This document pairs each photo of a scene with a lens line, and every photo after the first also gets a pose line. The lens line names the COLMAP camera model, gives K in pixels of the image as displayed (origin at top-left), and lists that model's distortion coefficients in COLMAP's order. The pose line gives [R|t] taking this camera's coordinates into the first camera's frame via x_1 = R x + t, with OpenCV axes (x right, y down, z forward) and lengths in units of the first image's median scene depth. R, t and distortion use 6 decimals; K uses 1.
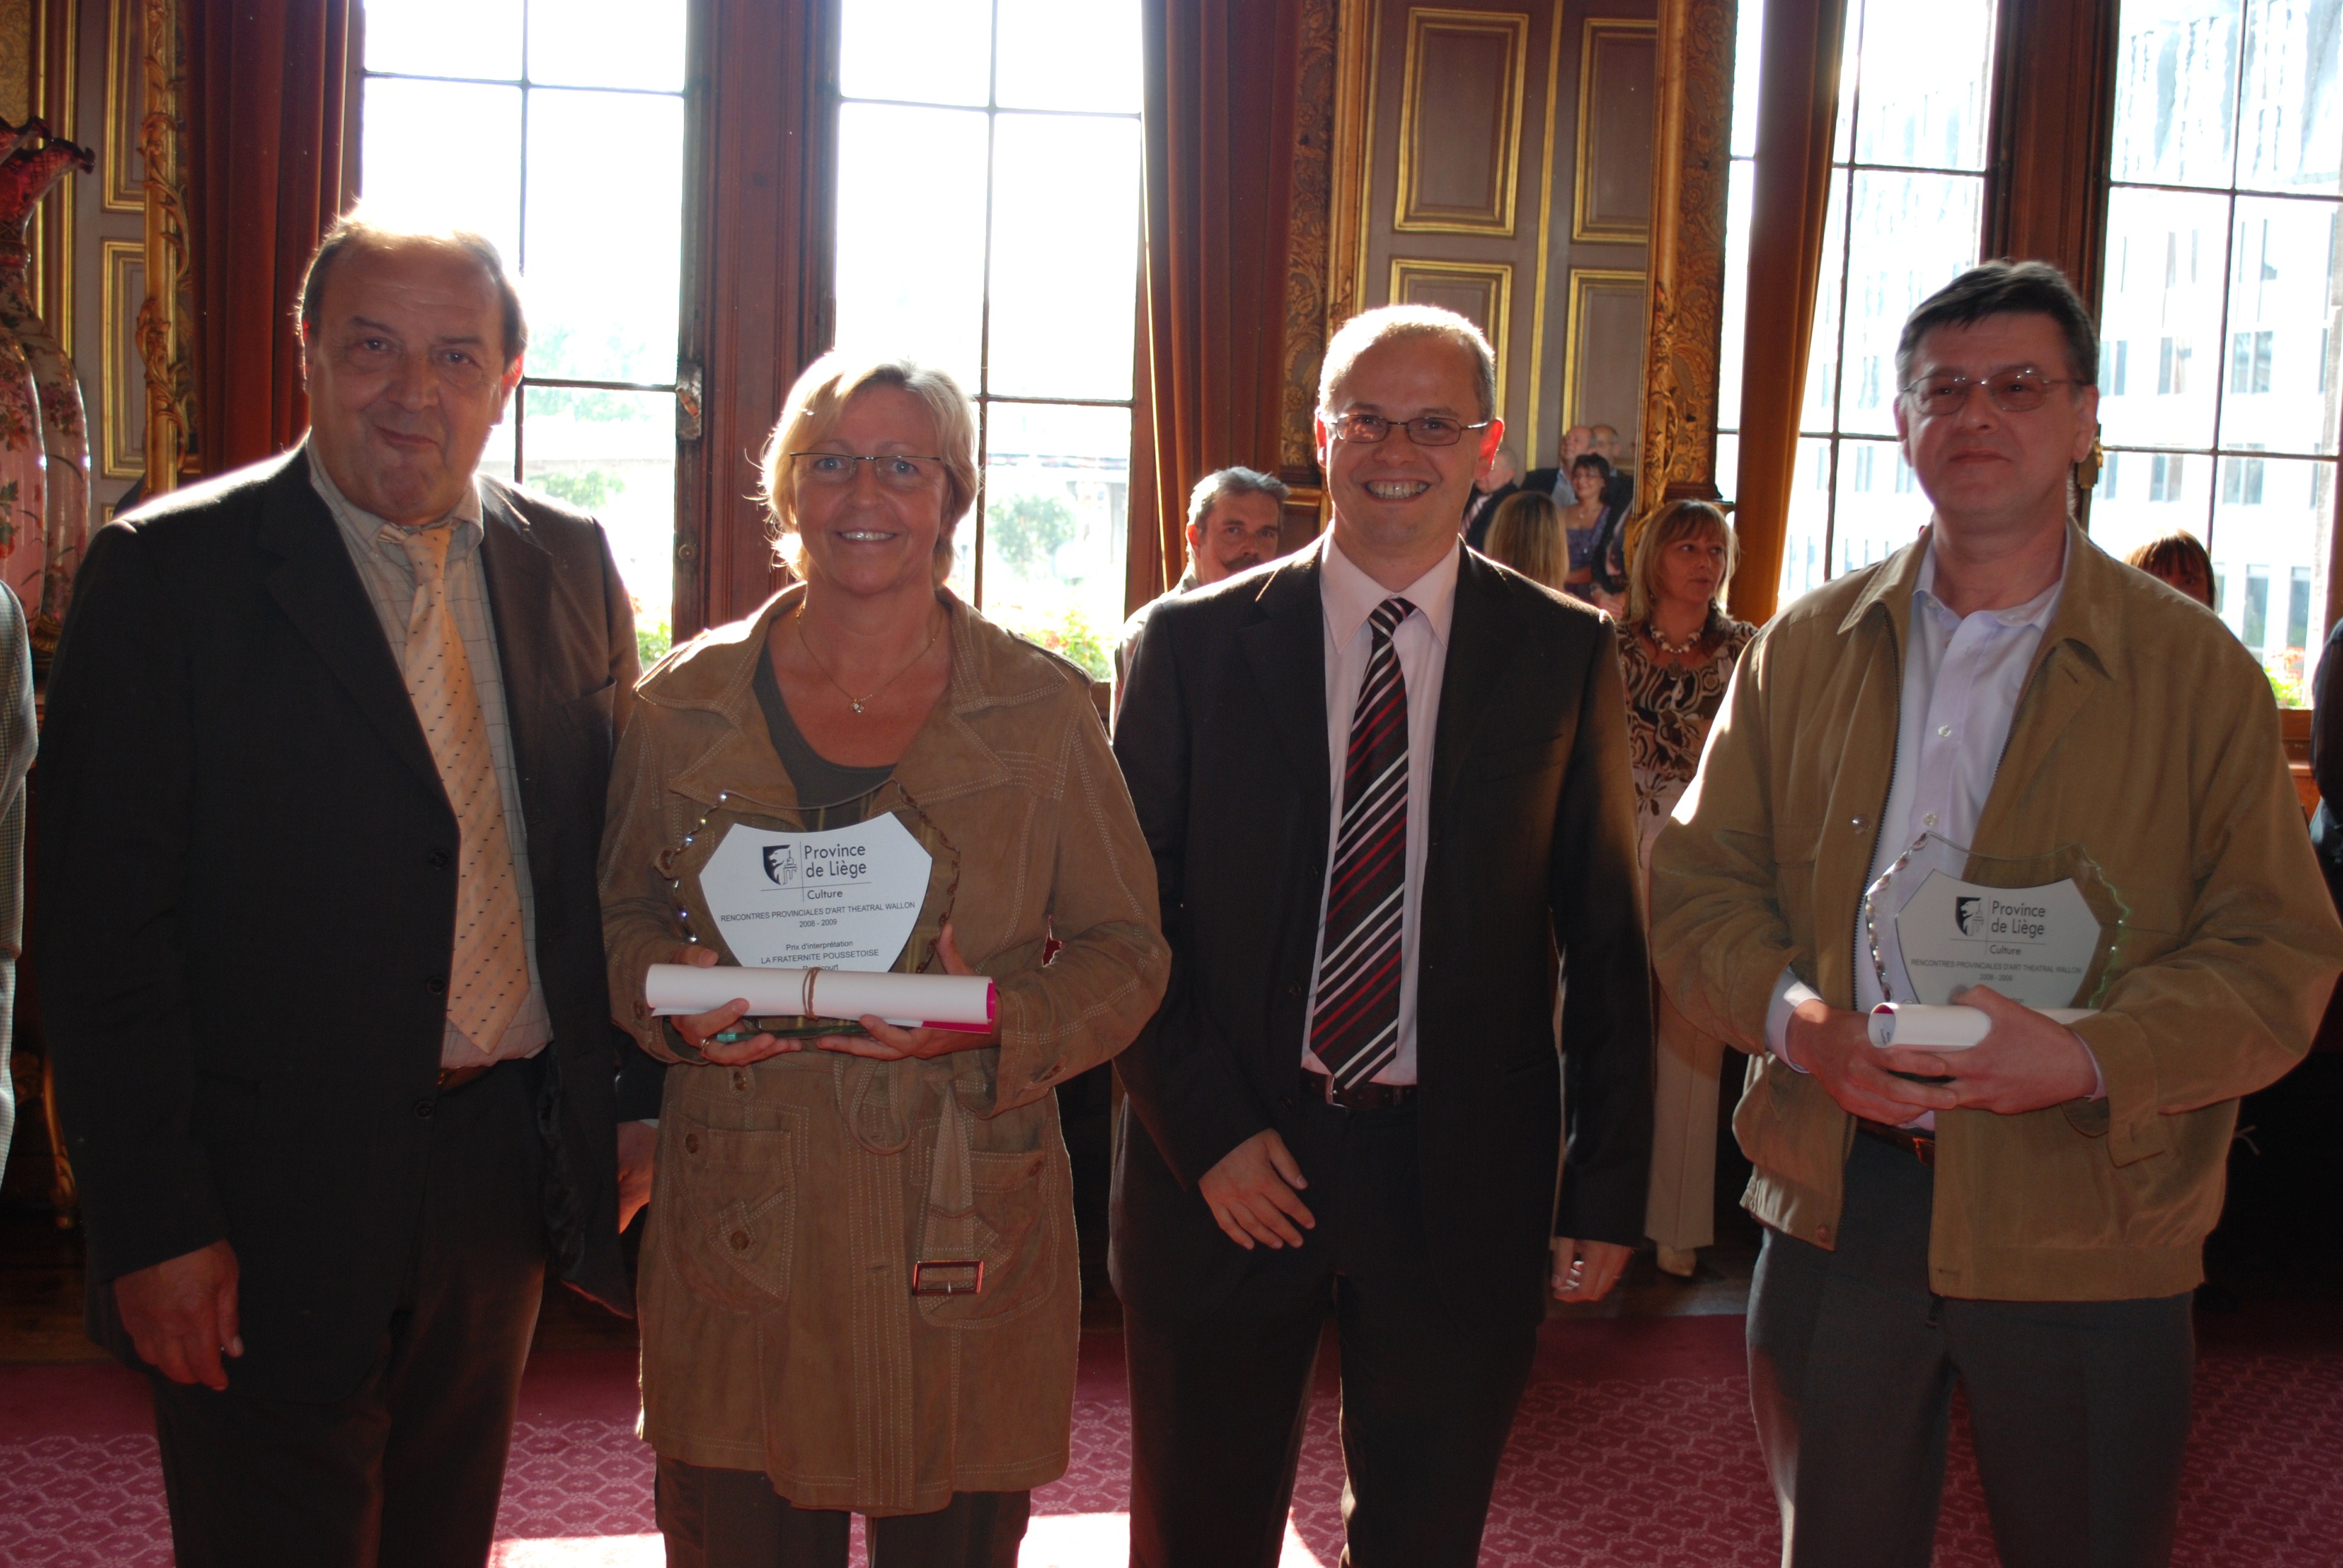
lens RADIAL K [[2840.9, 0, 1172.2], [0, 2840.9, 780.1], [0, 0, 1]] dist [-0.037901, 0.000000]
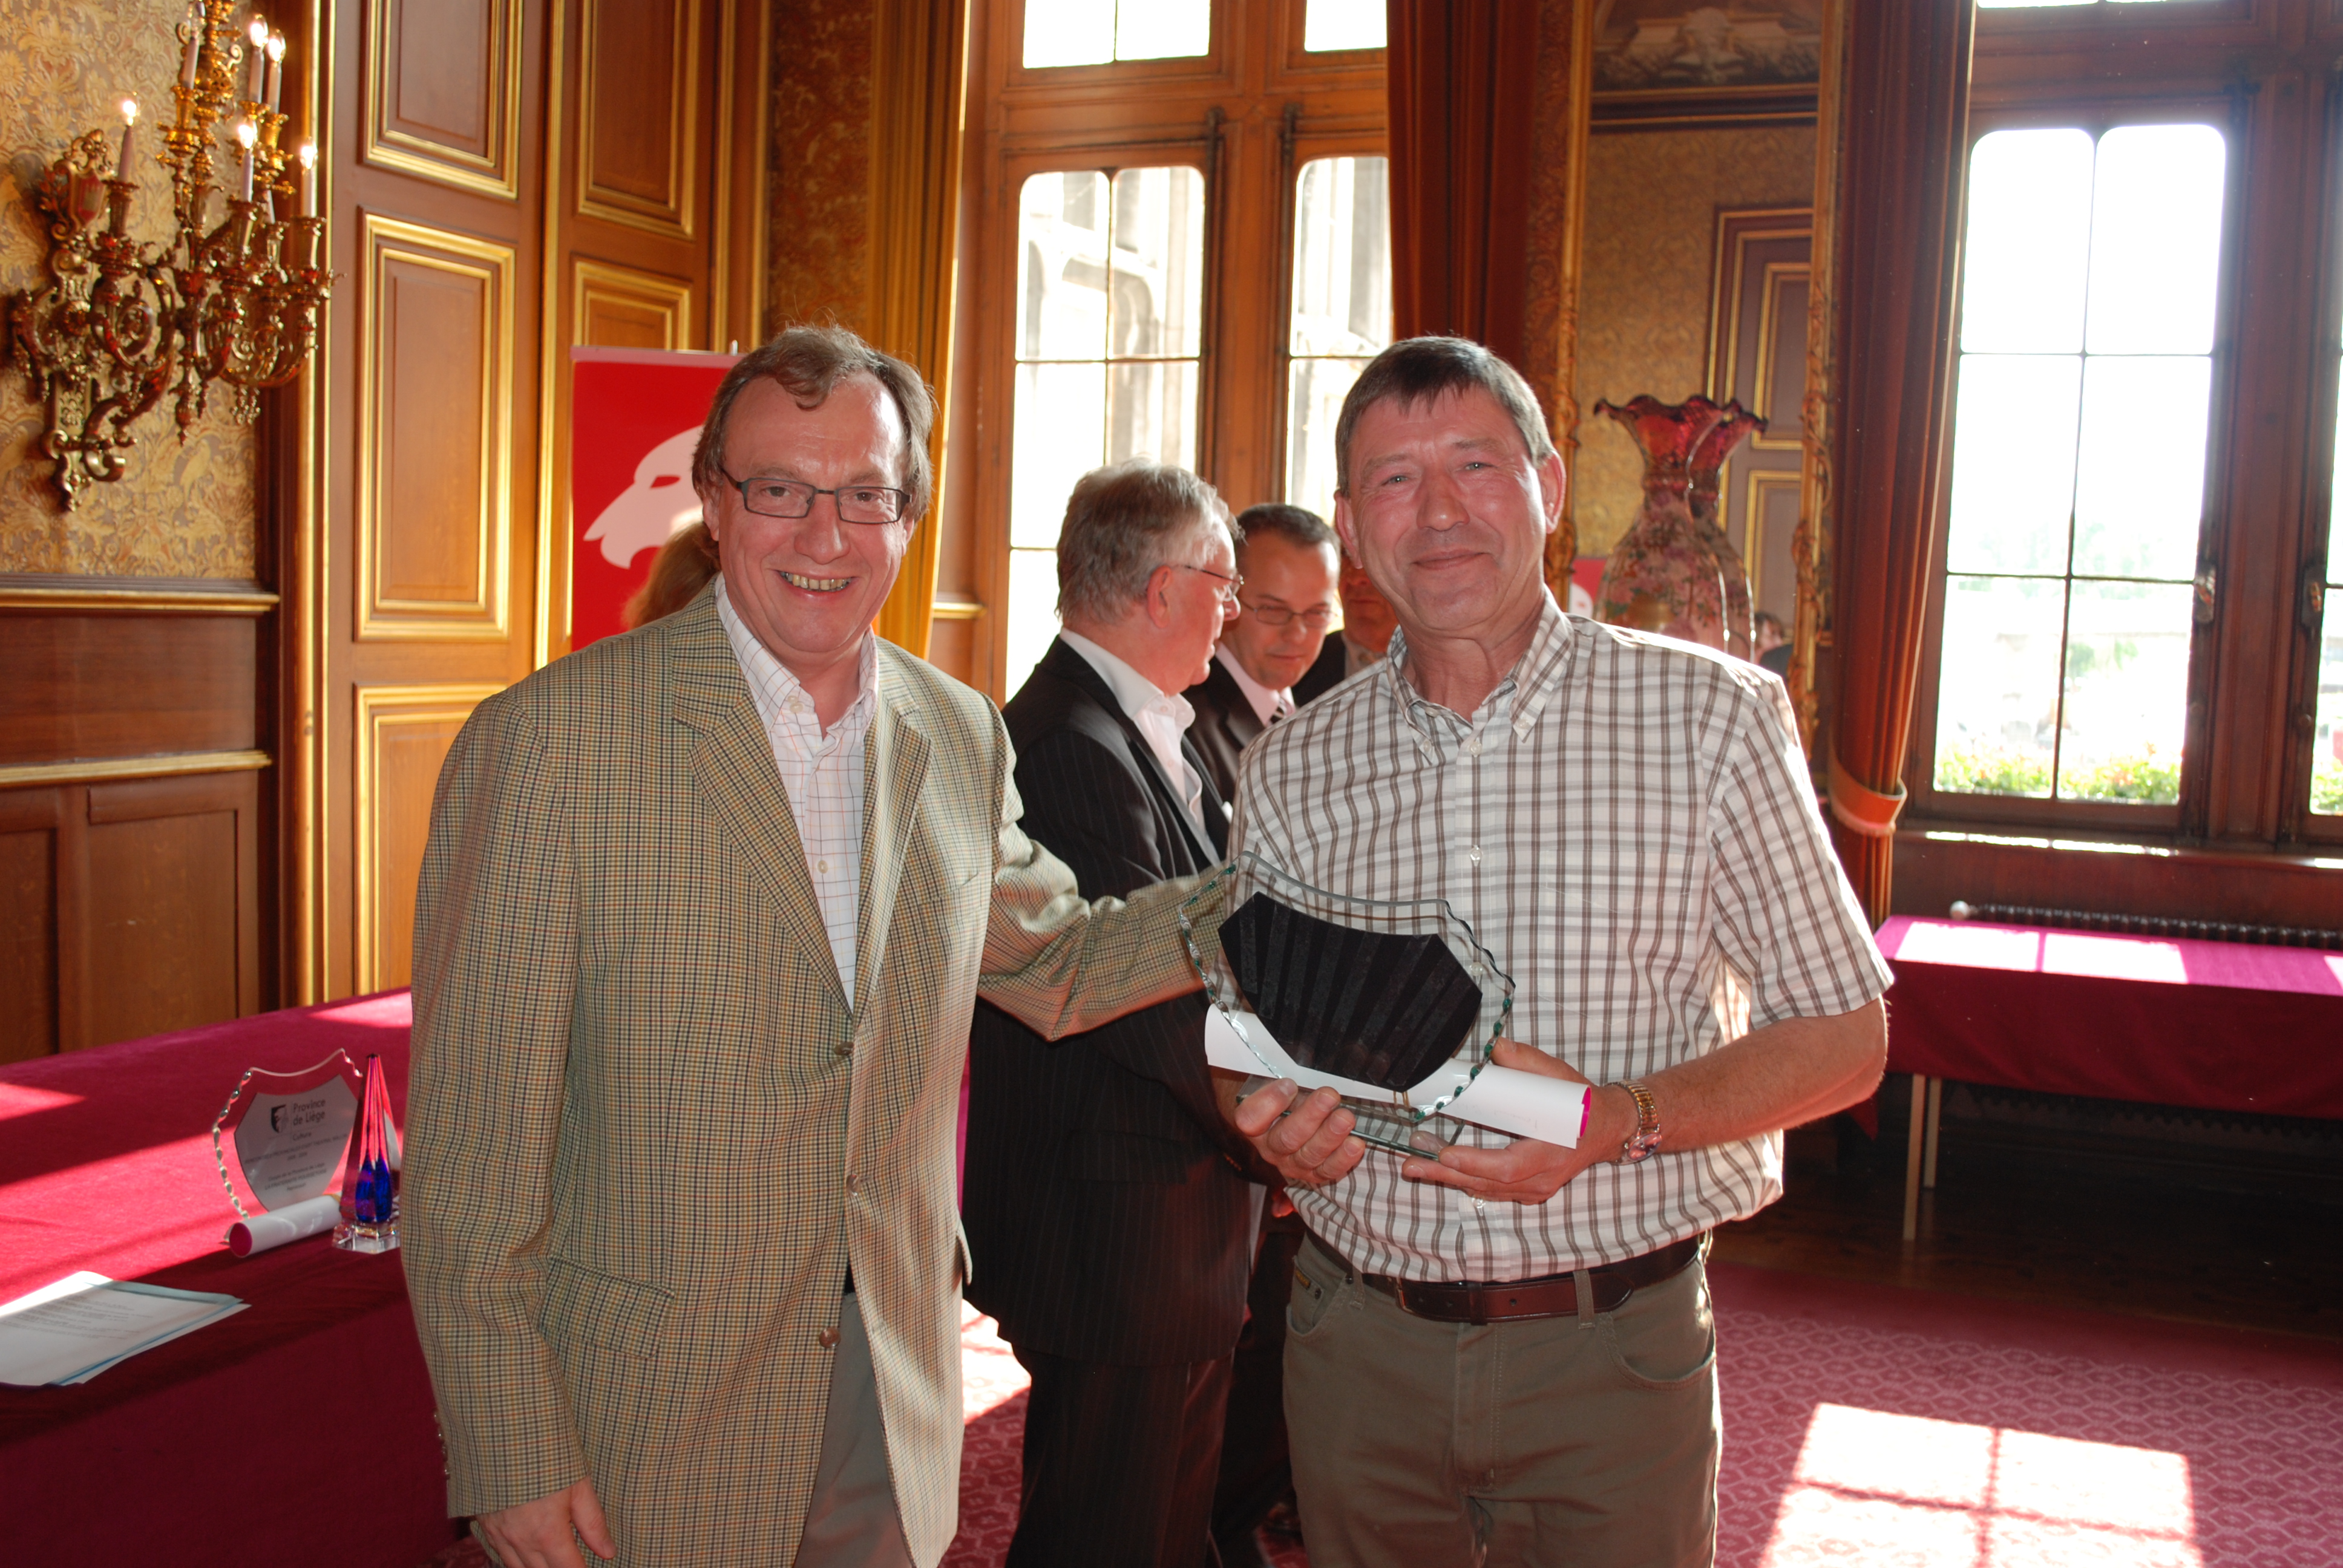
lens RADIAL K [[2282.9, 0, 1177.4], [0, 2282.9, 792.0], [0, 0, 1]] dist [-0.059537, 0.000000]
pose [[0.829535, 0.041607, -0.556902, 0.017841], [-0.065175, 0.997619, -0.022547, 0.011027], [0.554638, 0.055000, 0.830272, -0.112442]]
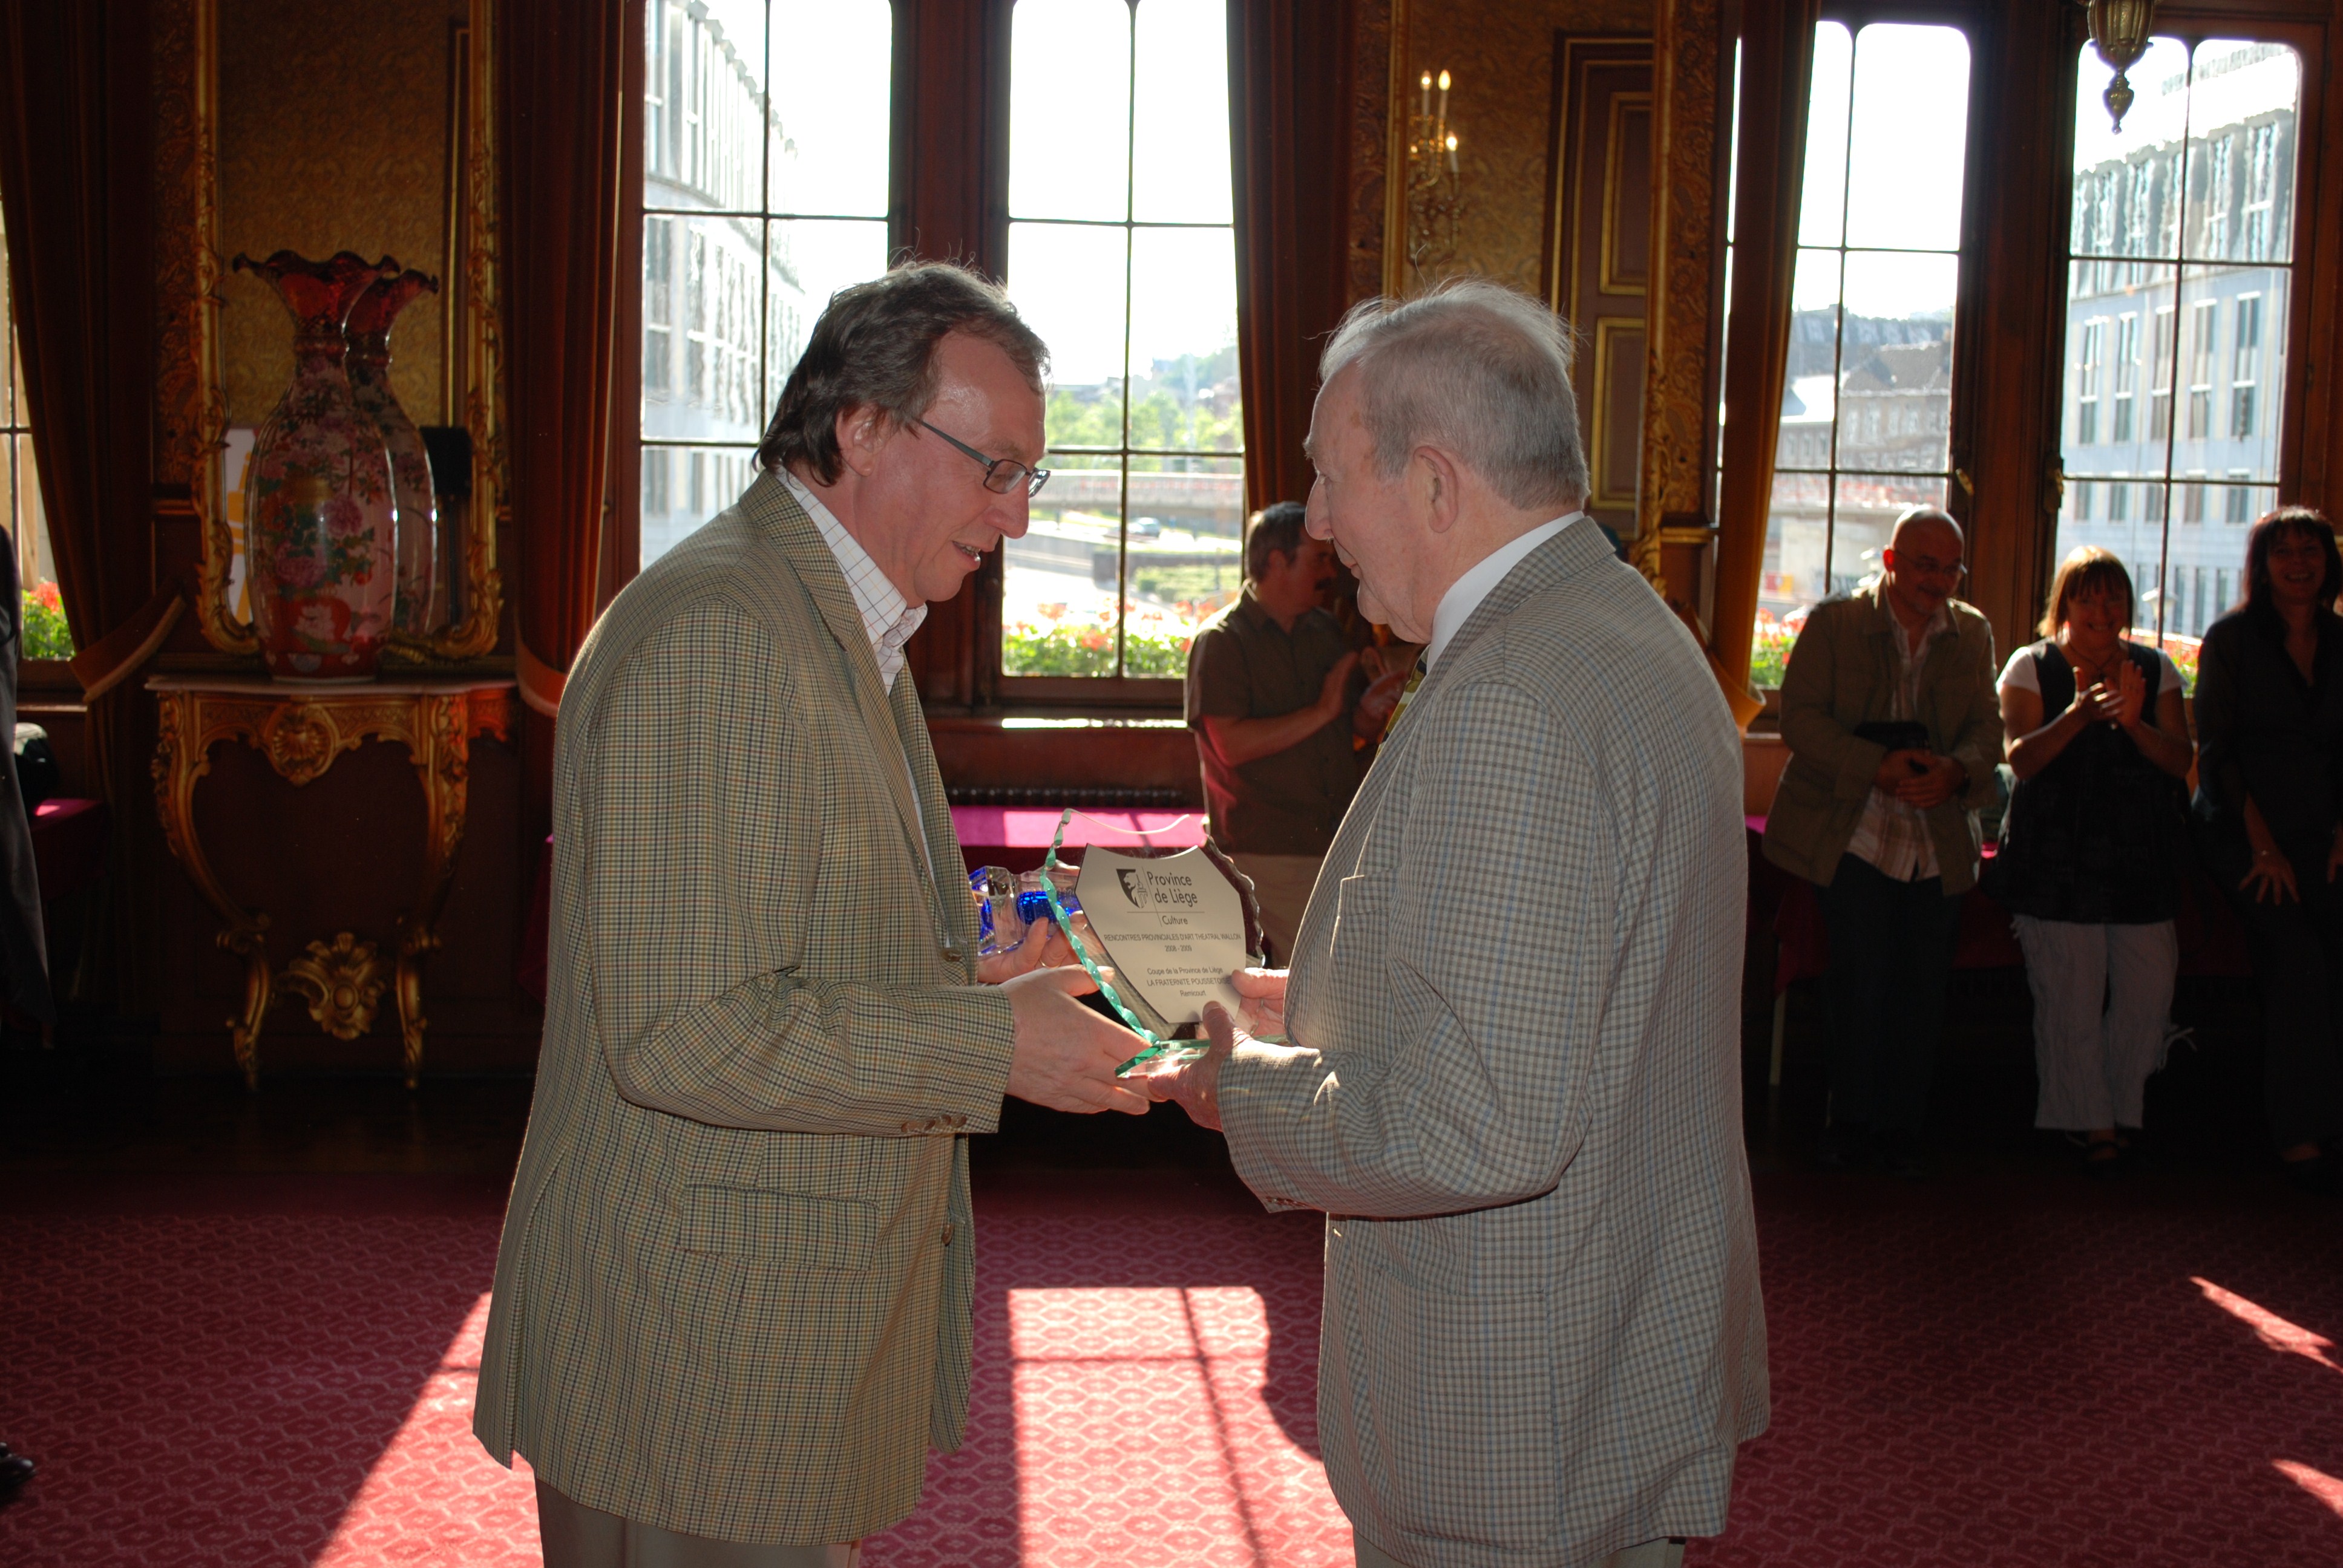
lens RADIAL K [[2697.5, 0, 1170.5], [0, 2697.5, 781.7], [0, 0, 1]] dist [-0.032501, 0.000000]
pose [[0.991386, -0.000469, -0.130971, 0.128313], [-0.000640, 0.999964, -0.008430, 0.024950], [0.130970, 0.008442, 0.991350, -0.210916]]
